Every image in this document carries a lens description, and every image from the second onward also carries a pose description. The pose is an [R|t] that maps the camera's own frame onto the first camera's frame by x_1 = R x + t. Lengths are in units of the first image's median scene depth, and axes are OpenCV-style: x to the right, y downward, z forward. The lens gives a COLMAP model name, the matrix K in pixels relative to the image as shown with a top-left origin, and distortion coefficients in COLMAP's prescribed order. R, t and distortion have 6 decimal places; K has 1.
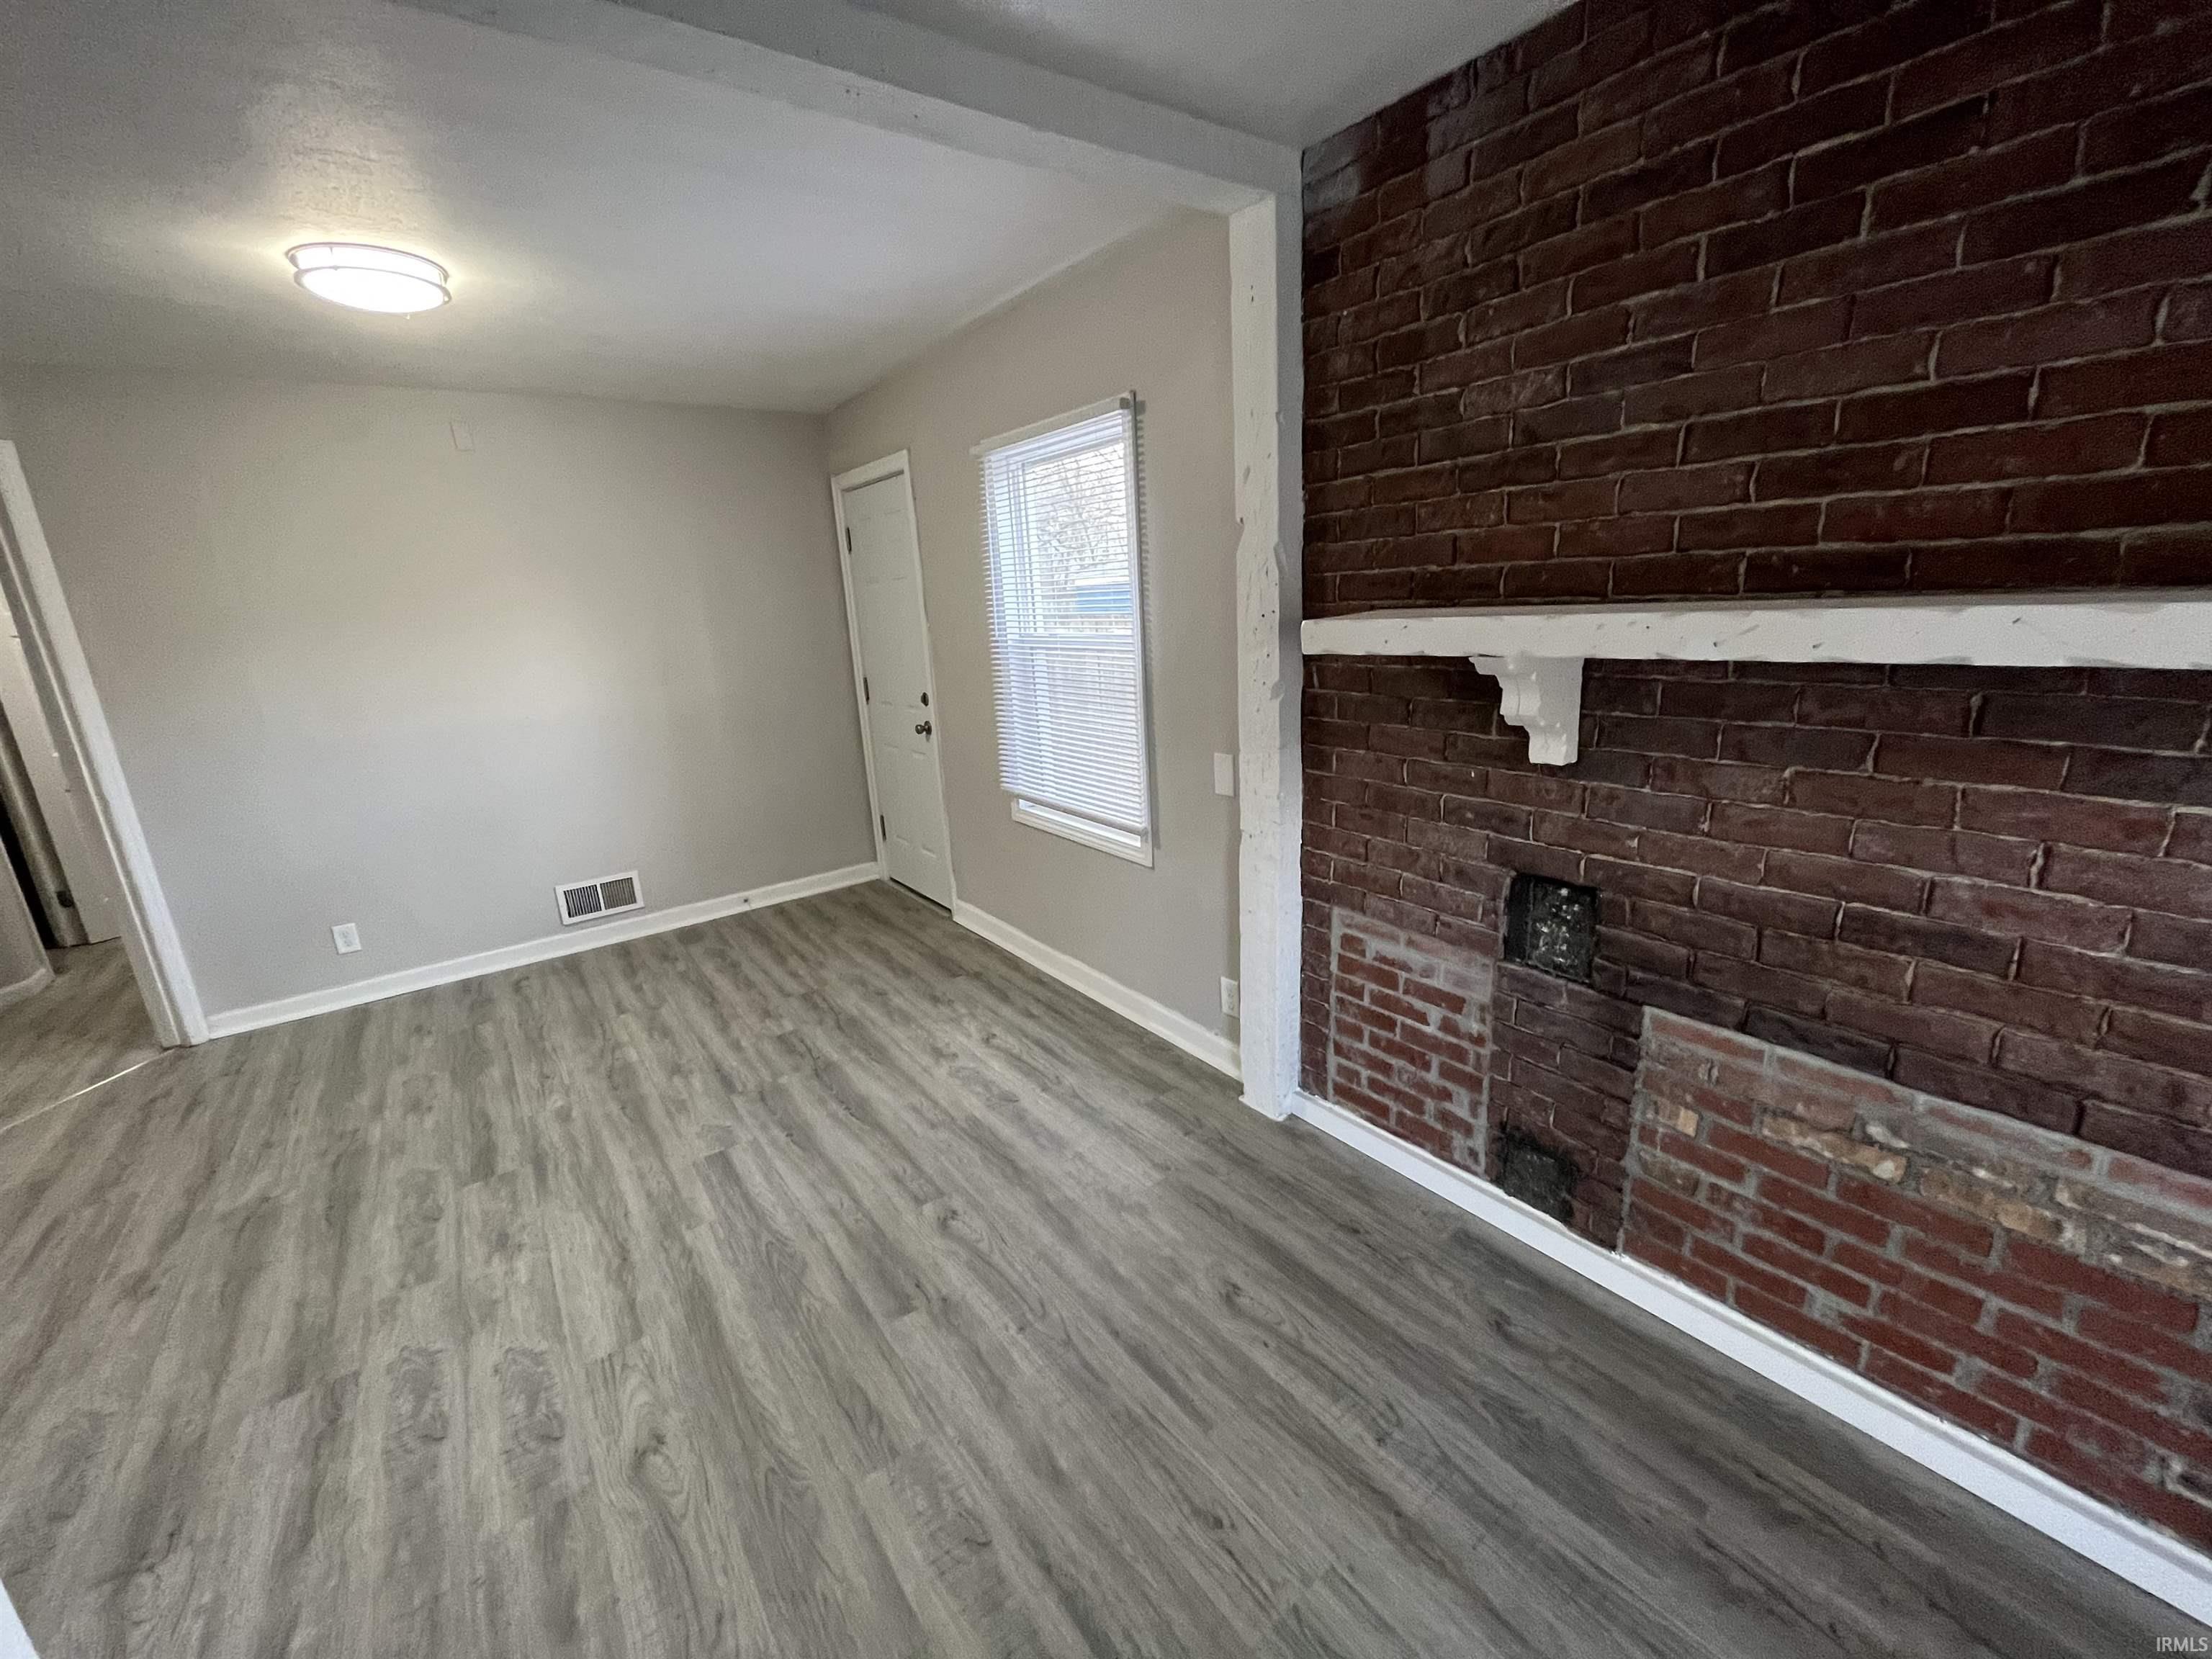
lens RADIAL K [[897.3, 0, 1095.8], [0, 897.3, 825.3], [0, 0, 1]] dist [0.000187, 0.000444]
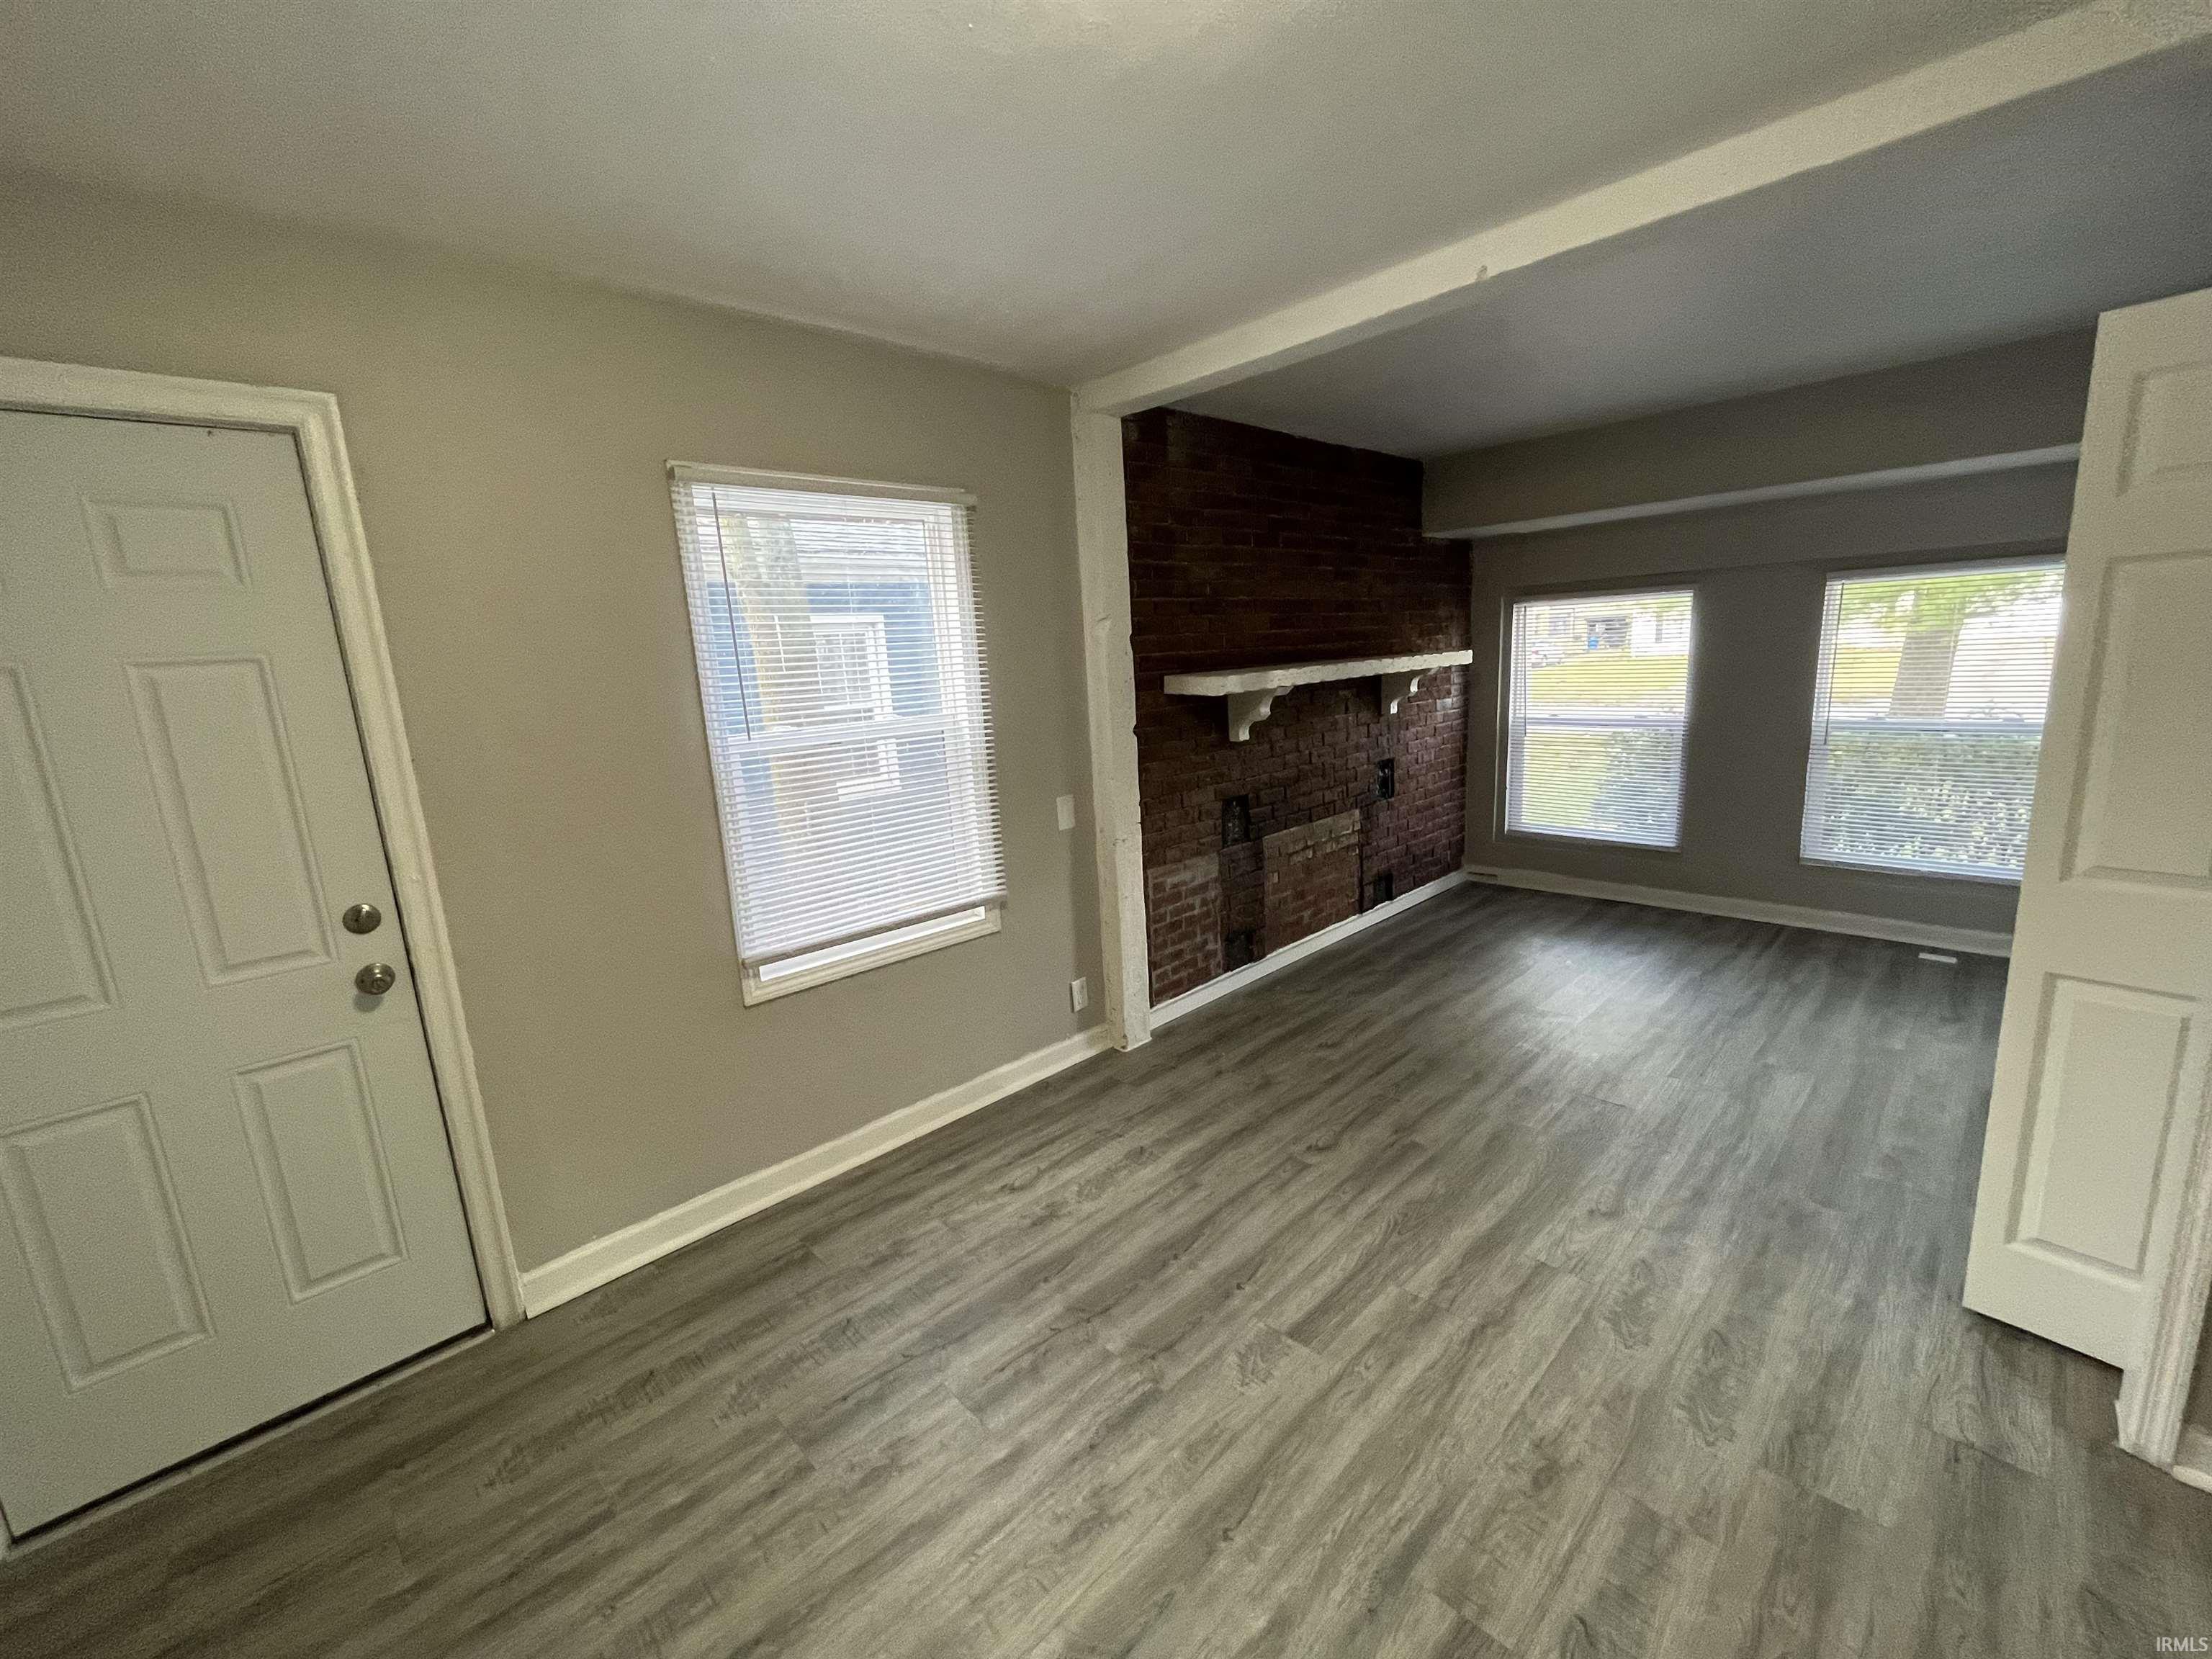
lens RADIAL K [[897.3, 0, 1096.3], [0, 897.3, 835.1], [0, 0, 1]] dist [0.000187, 0.000444]
pose [[-0.128805, -0.134443, 0.982514, -1.322003], [0.311706, 0.935062, 0.168814, -0.272419], [-0.941408, 0.328000, -0.078533, 1.289918]]
